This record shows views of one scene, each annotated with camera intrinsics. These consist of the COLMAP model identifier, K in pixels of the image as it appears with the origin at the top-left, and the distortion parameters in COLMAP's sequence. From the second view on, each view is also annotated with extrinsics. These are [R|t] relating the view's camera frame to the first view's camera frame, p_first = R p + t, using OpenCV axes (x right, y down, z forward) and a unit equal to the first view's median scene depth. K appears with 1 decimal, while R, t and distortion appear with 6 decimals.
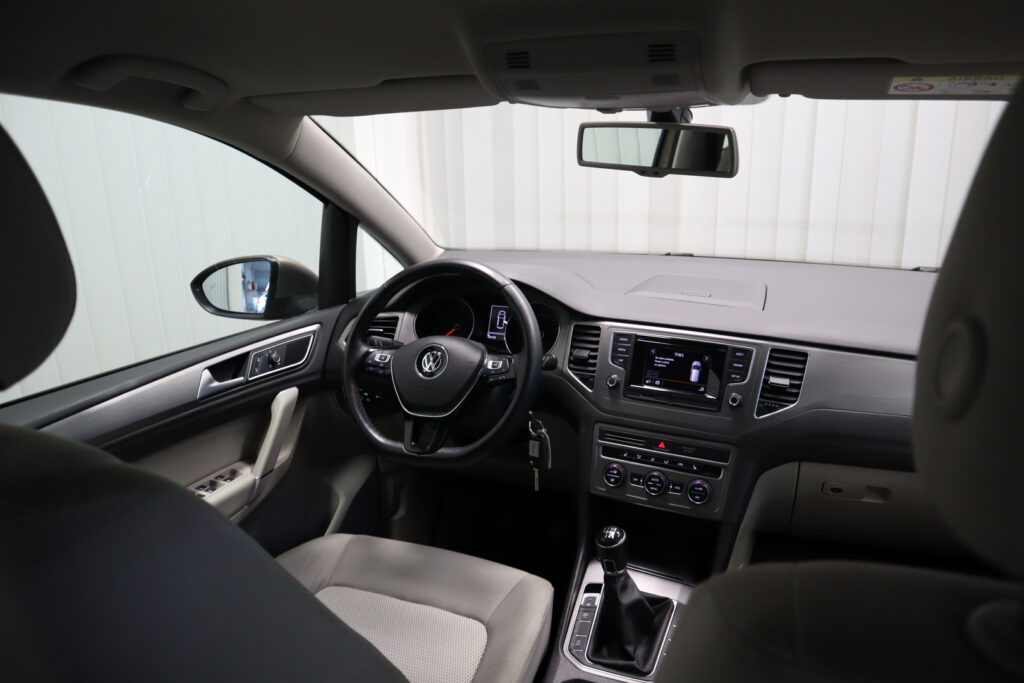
lens RADIAL K [[721.1, 0, 495.3], [0, 721.1, 339.7], [0, 0, 1]] dist [-0.130809, 0.093459]
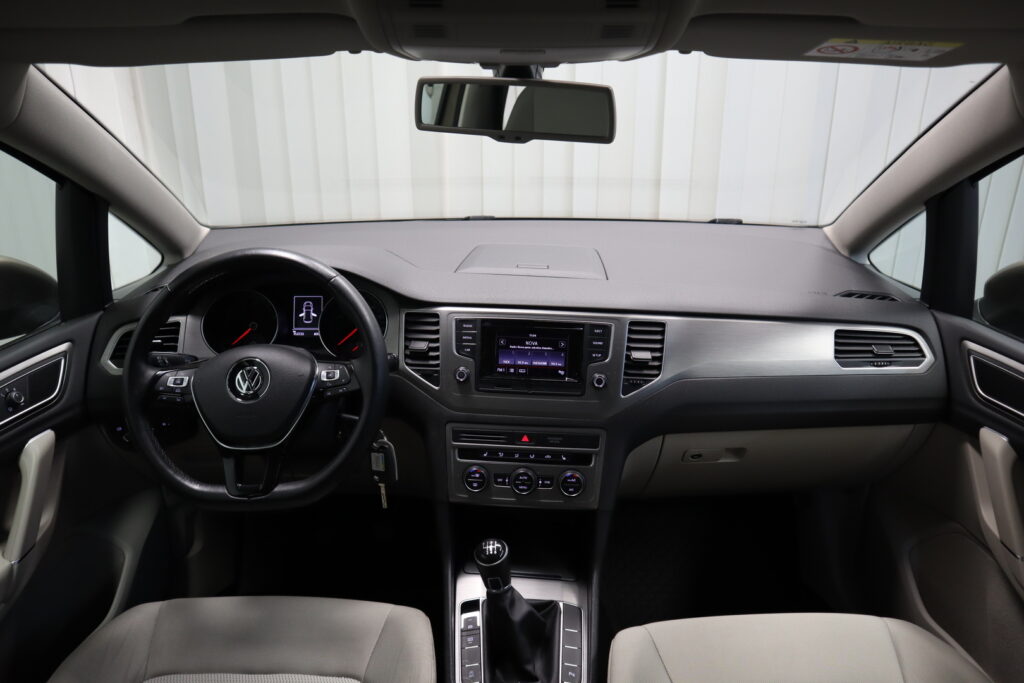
lens RADIAL K [[721.1, 0, 495.3], [0, 721.1, 339.7], [0, 0, 1]] dist [-0.130809, 0.093459]
pose [[0.922419, -0.115415, 0.368541, -0.120289], [0.089146, 0.992160, 0.087588, -0.058720], [-0.375760, -0.047938, 0.925476, 0.167807]]
